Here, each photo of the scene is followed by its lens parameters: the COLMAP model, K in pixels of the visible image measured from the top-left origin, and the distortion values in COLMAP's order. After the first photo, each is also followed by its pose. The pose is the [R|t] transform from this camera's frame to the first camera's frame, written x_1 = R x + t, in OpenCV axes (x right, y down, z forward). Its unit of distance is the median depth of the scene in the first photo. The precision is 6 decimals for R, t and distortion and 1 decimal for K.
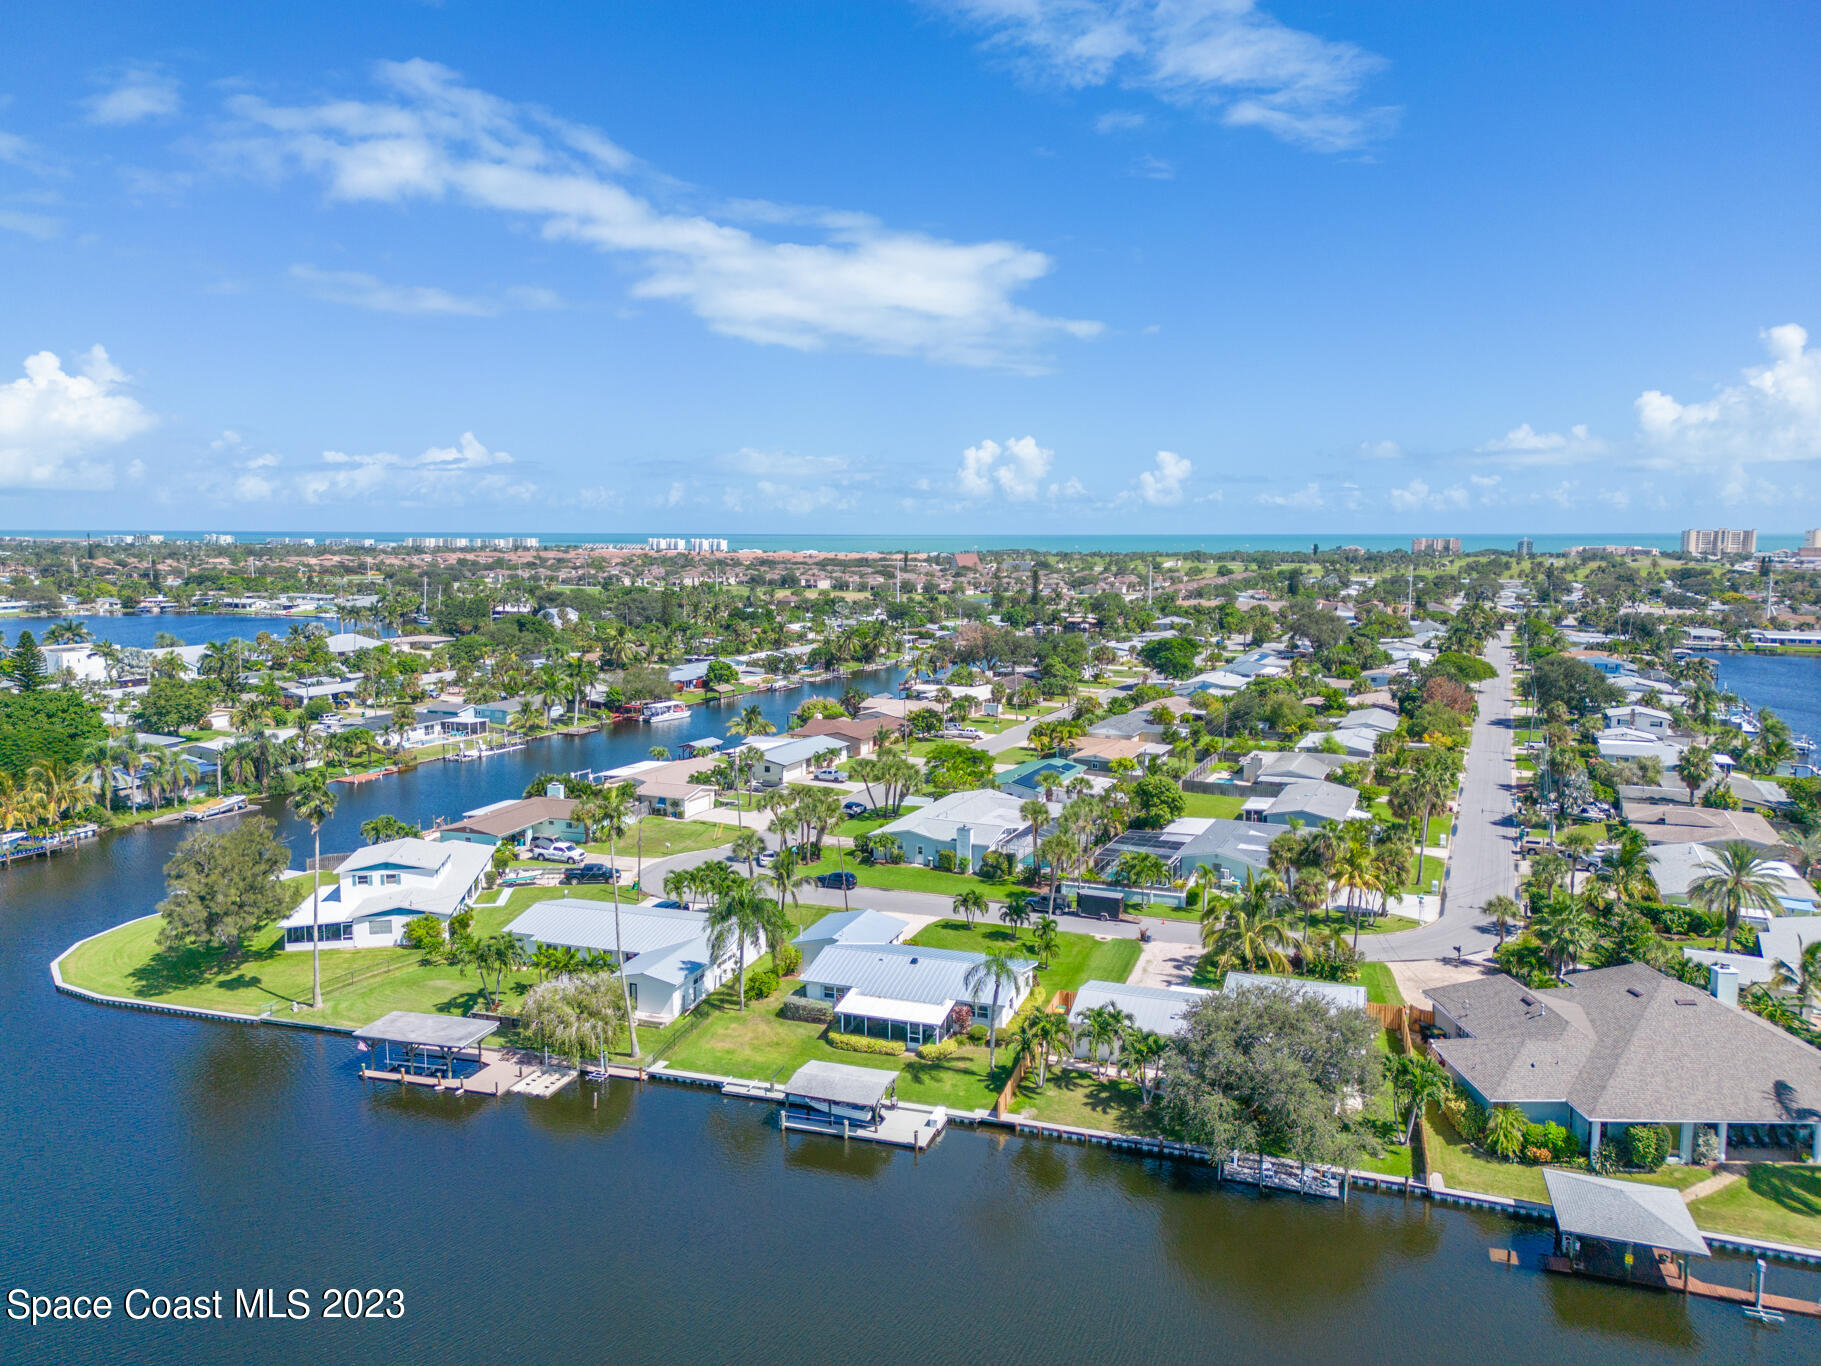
lens RADIAL K [[1279.2, 0, 914.2], [0, 1279.2, 682.9], [0, 0, 1]] dist [0.083007, -0.061383]
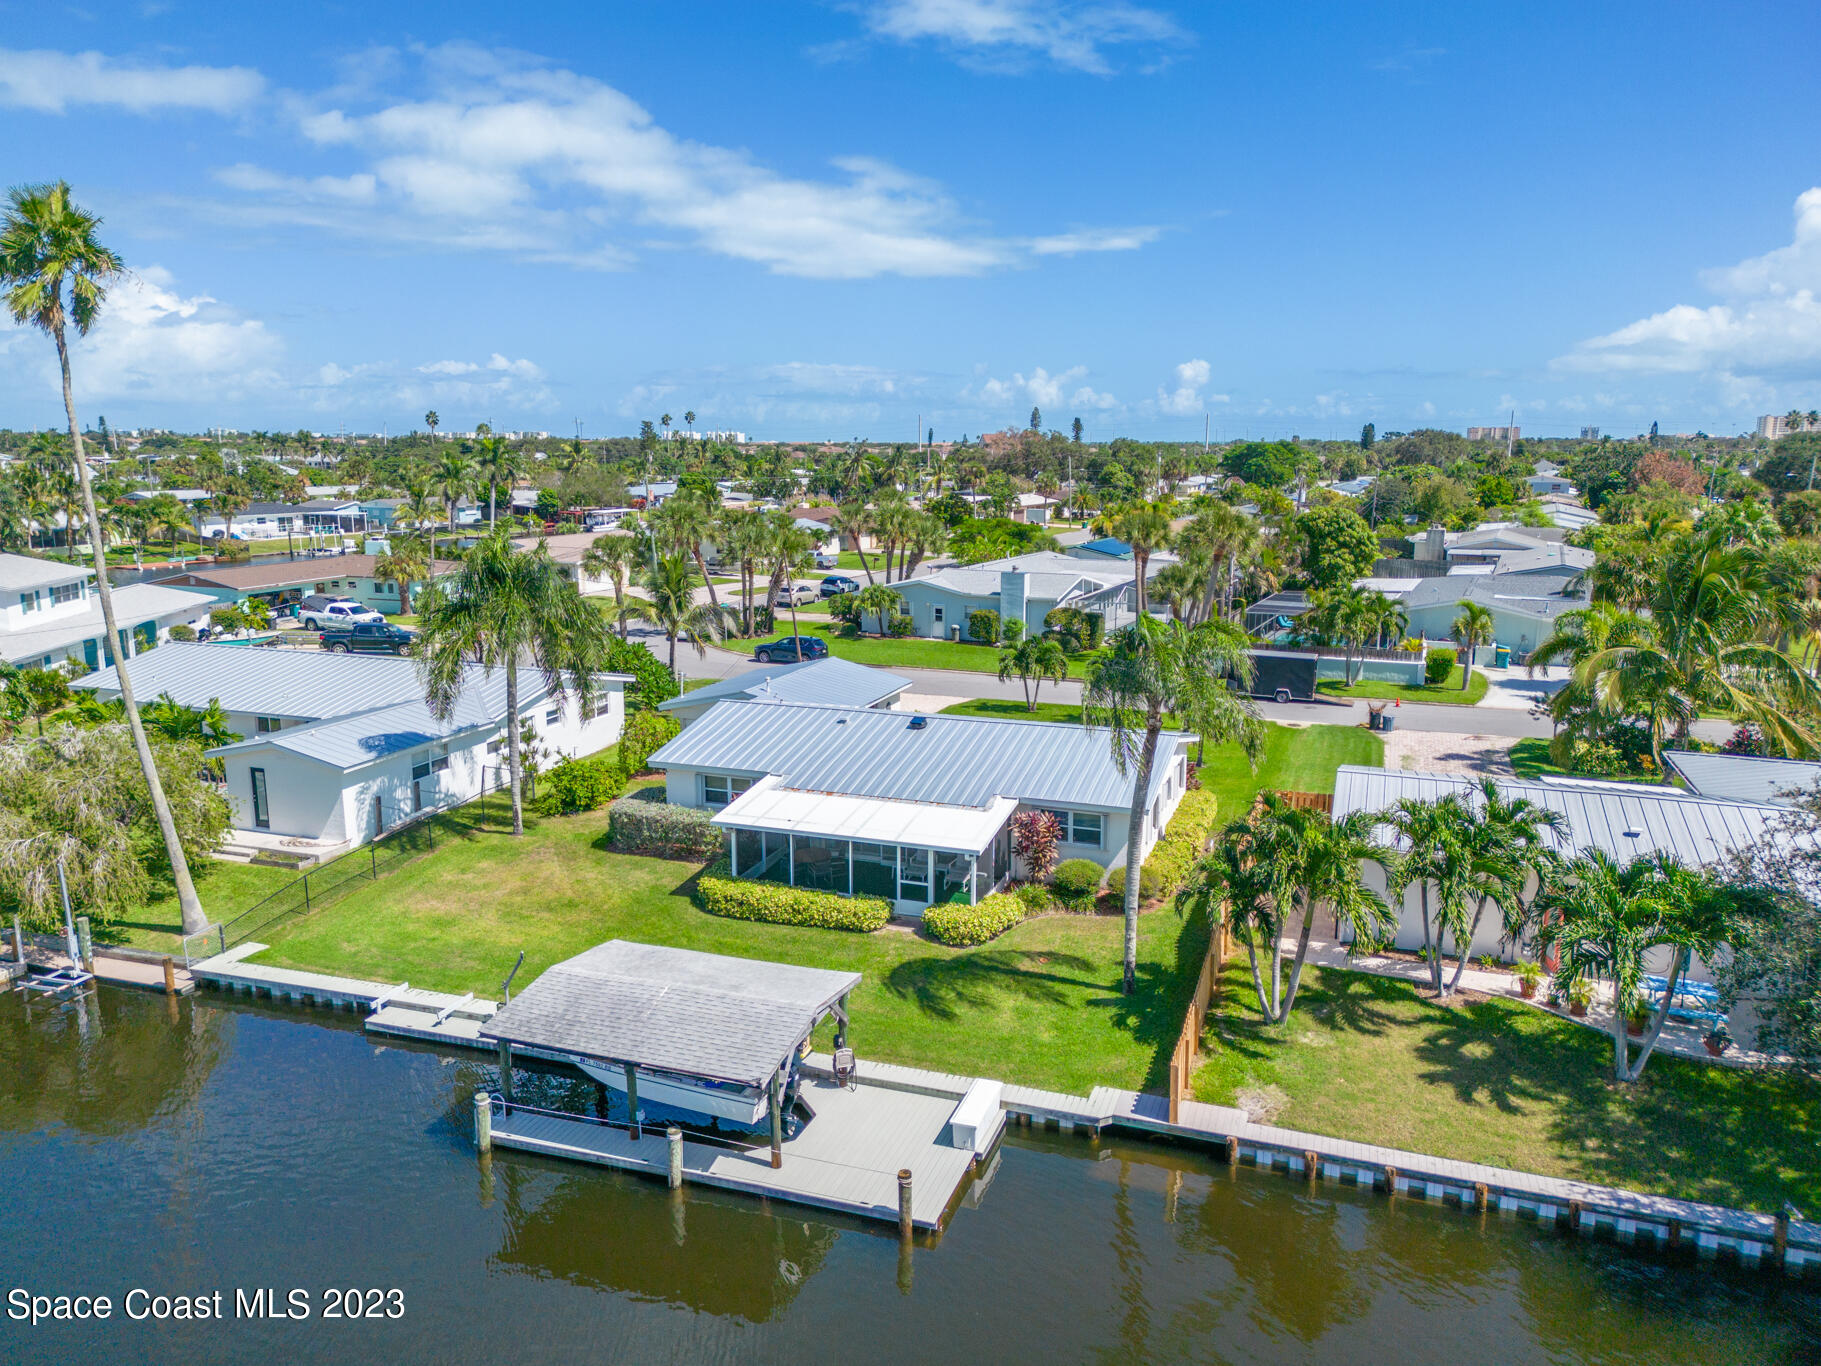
lens RADIAL K [[1279.2, 0, 914.2], [0, 1279.2, 682.9], [0, 0, 1]] dist [0.083007, -0.061383]
pose [[0.999811, 0.003292, -0.019173, 0.004979], [-0.001979, 0.997675, 0.068124, 0.123838], [0.019353, -0.068073, 0.997493, 0.408651]]
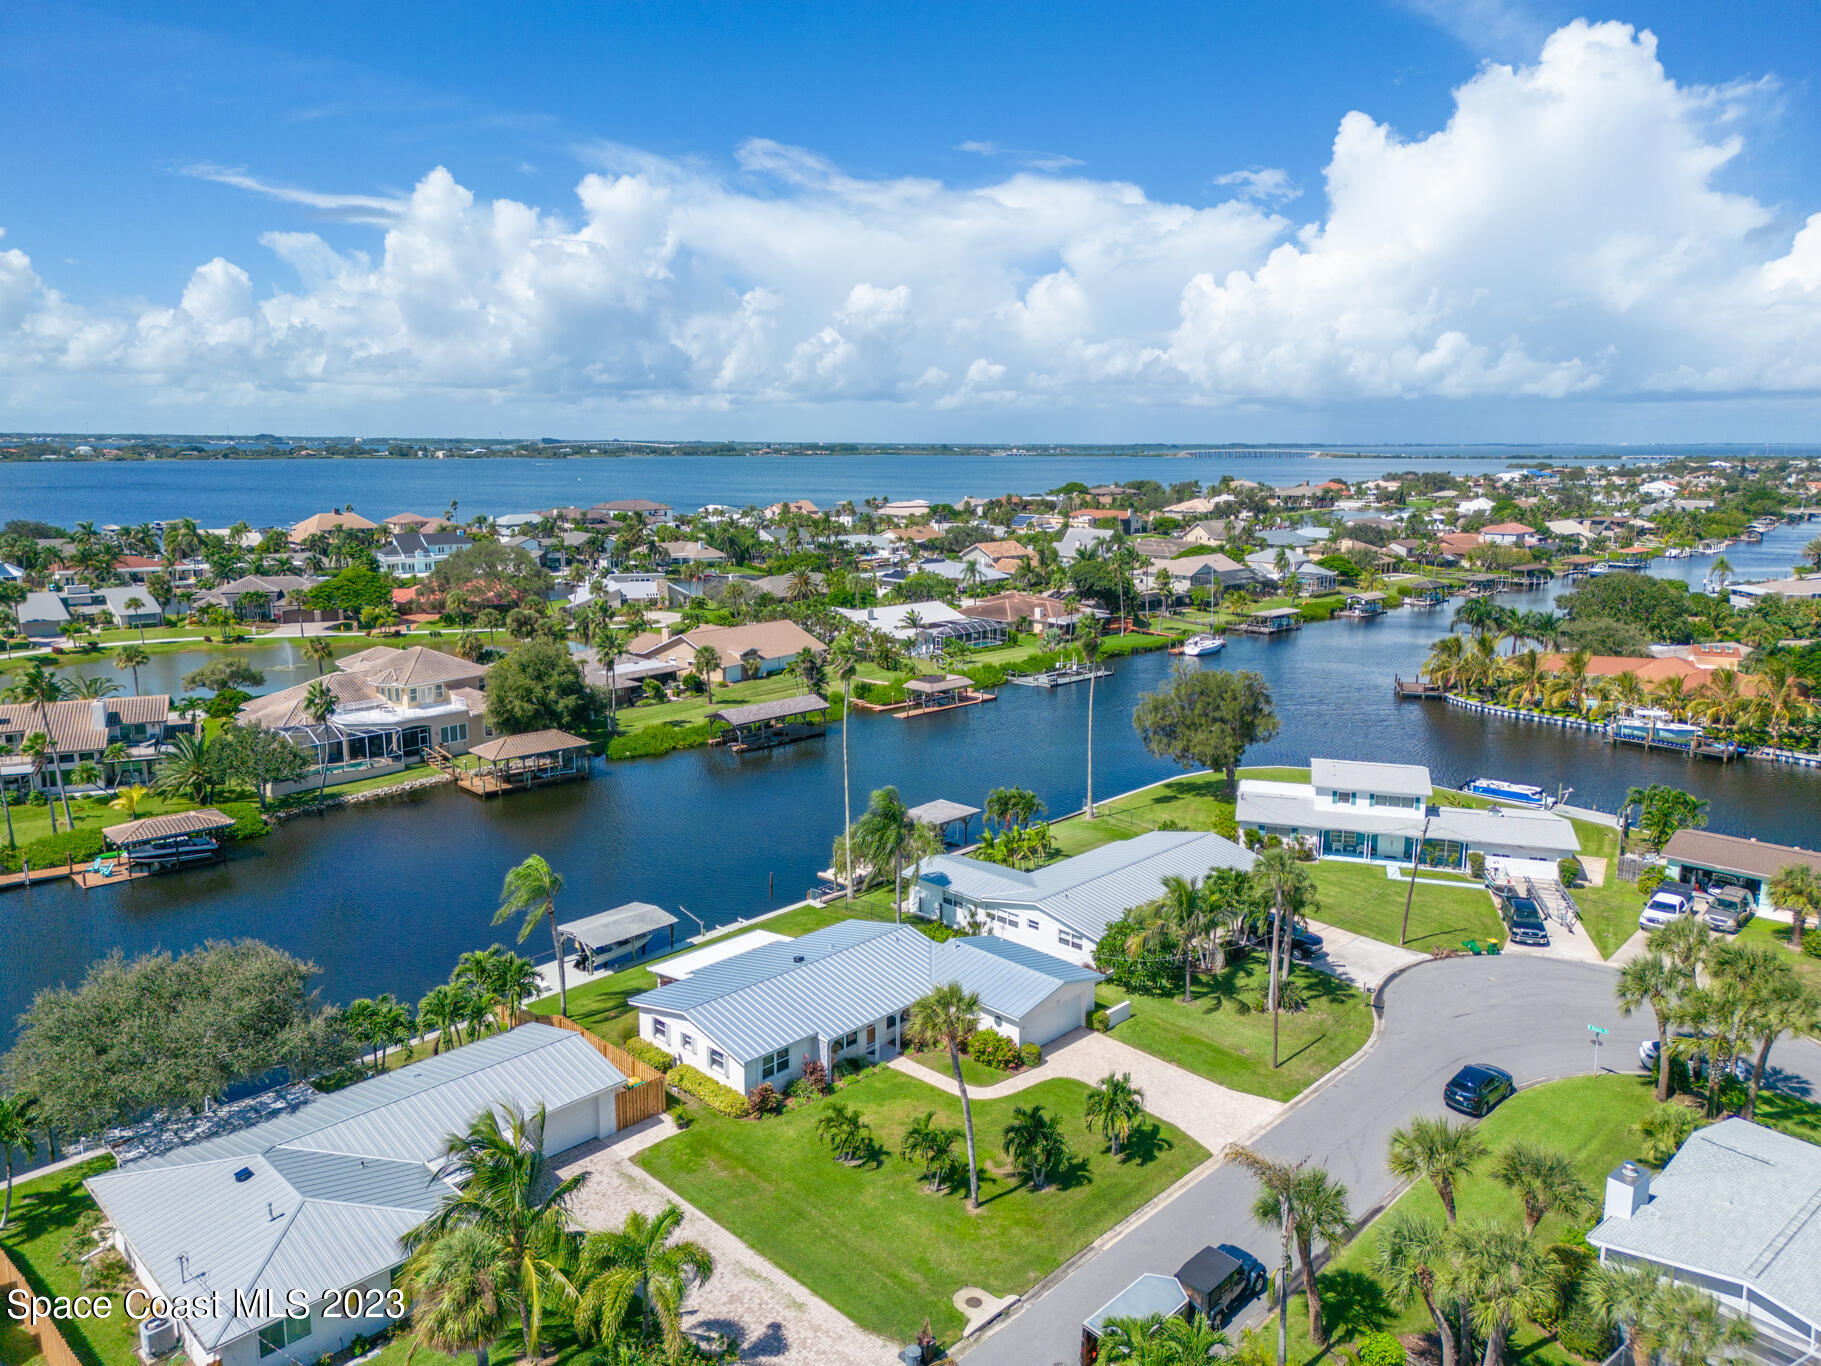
lens RADIAL K [[1279.2, 0, 914.2], [0, 1279.2, 682.9], [0, 0, 1]] dist [0.083007, -0.061383]
pose [[-0.430743, 0.163045, -0.887624, 0.417075], [-0.112155, 0.966249, 0.231914, -0.076620], [0.895479, 0.199447, -0.397918, 0.933968]]
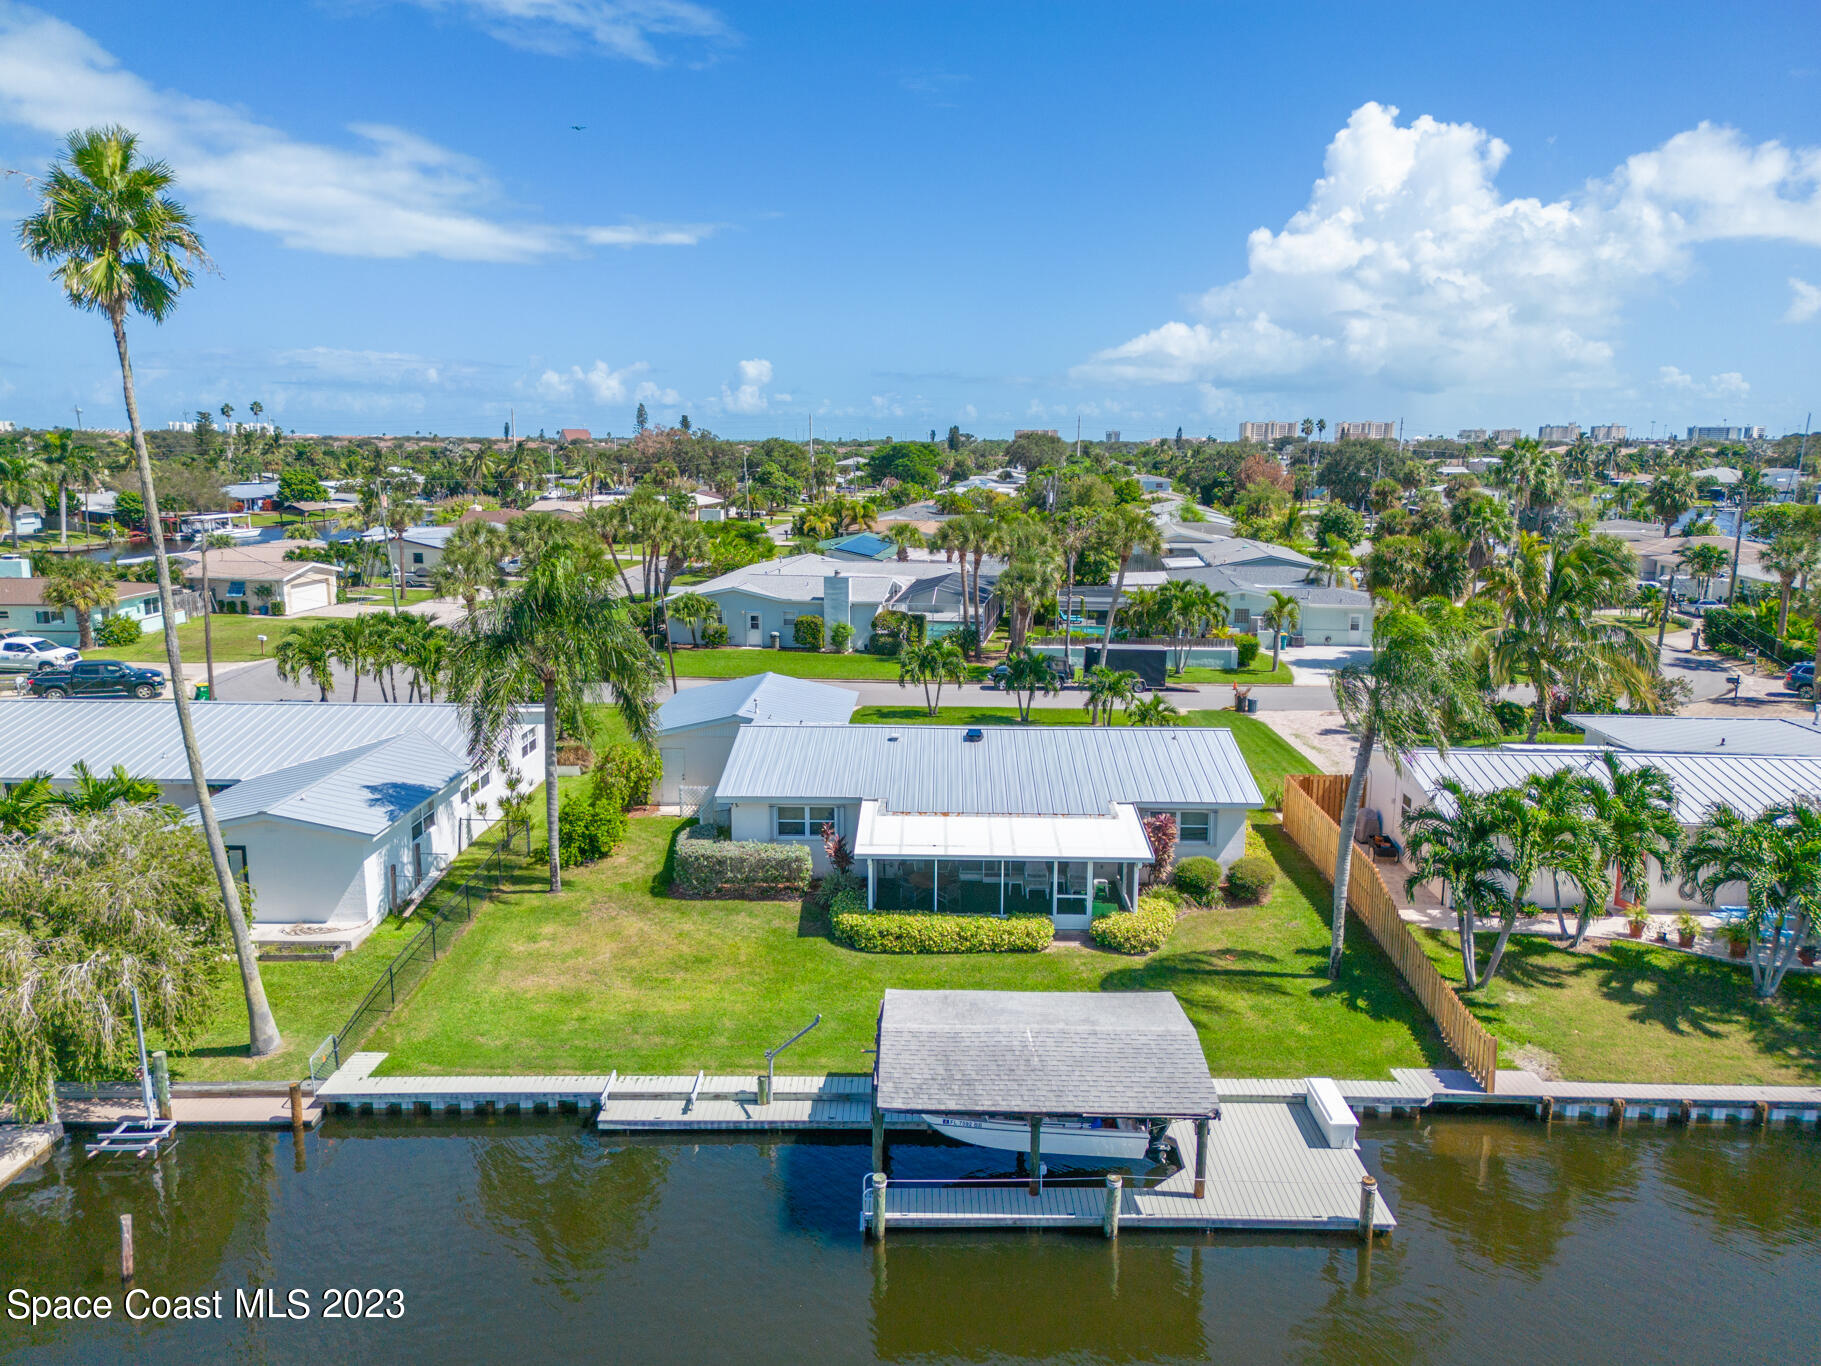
lens RADIAL K [[1279.2, 0, 914.2], [0, 1279.2, 682.9], [0, 0, 1]] dist [0.083007, -0.061383]
pose [[0.952633, -0.053795, 0.299327, -0.102438], [0.032588, 0.996621, 0.075398, 0.118620], [-0.302372, -0.062072, 0.951167, 0.430240]]
